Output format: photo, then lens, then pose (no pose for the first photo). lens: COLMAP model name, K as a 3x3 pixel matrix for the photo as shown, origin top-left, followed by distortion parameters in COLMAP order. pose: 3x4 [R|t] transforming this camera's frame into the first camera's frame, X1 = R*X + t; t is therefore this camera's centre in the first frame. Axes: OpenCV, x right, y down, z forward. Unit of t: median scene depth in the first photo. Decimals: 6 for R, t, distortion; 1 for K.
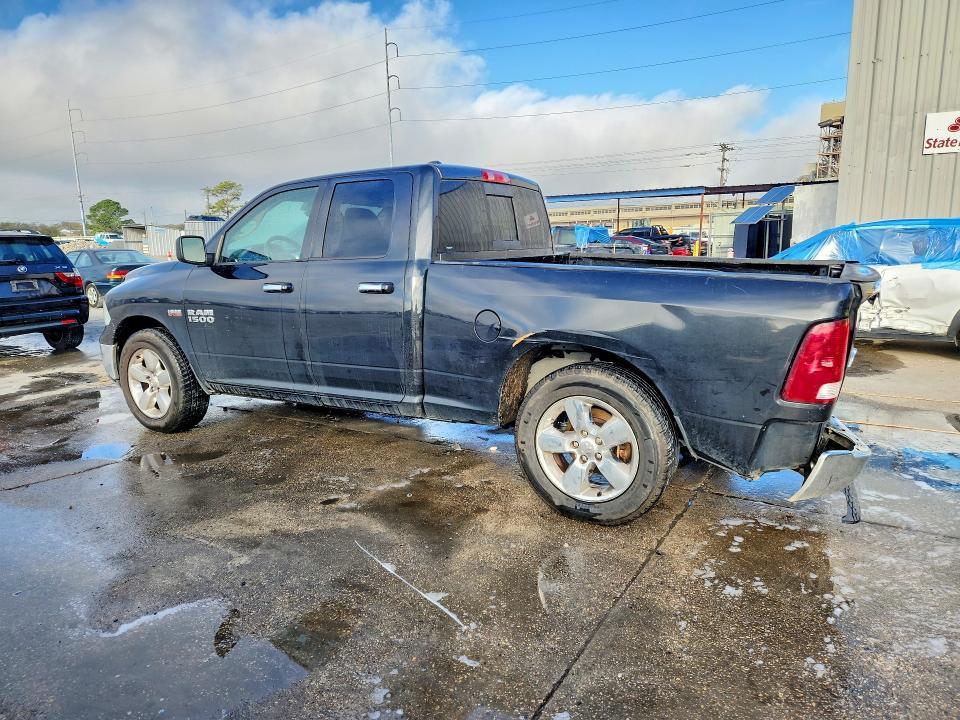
lens RADIAL K [[686.2, 0, 480.0], [0, 686.2, 360.0], [0, 0, 1]] dist [0.032493, -0.001582]
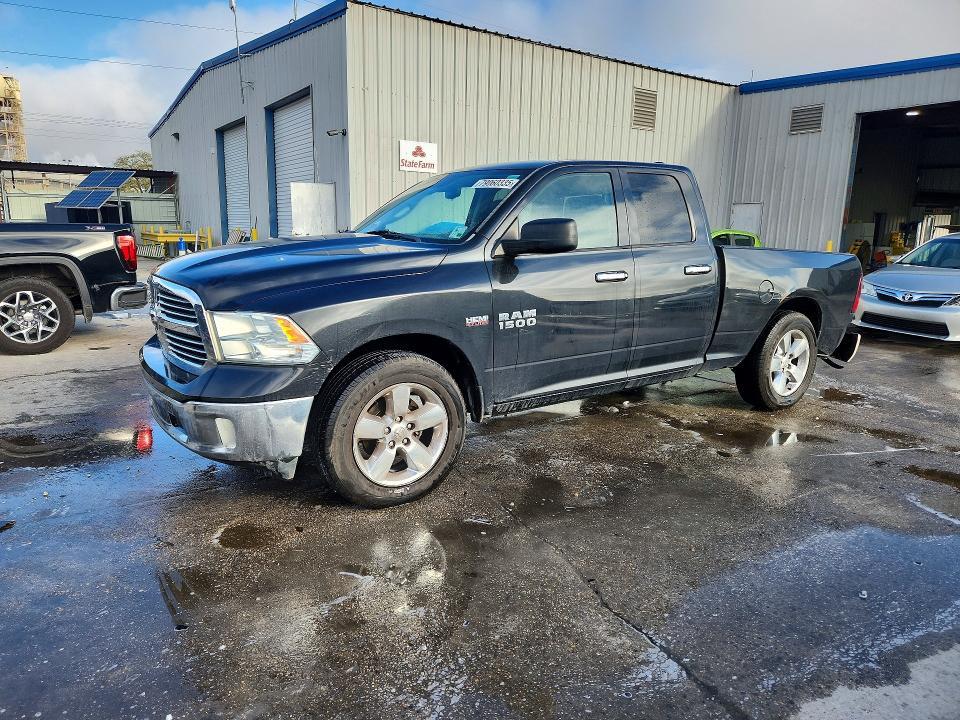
lens RADIAL K [[703.6, 0, 480.0], [0, 703.6, 360.0], [0, 0, 1]] dist [0.128028, -0.151748]
pose [[0.358295, -0.147214, 0.921929, -1.188026], [0.141584, 0.984636, 0.102202, -0.107889], [-0.922810, 0.093911, 0.373634, 0.749245]]
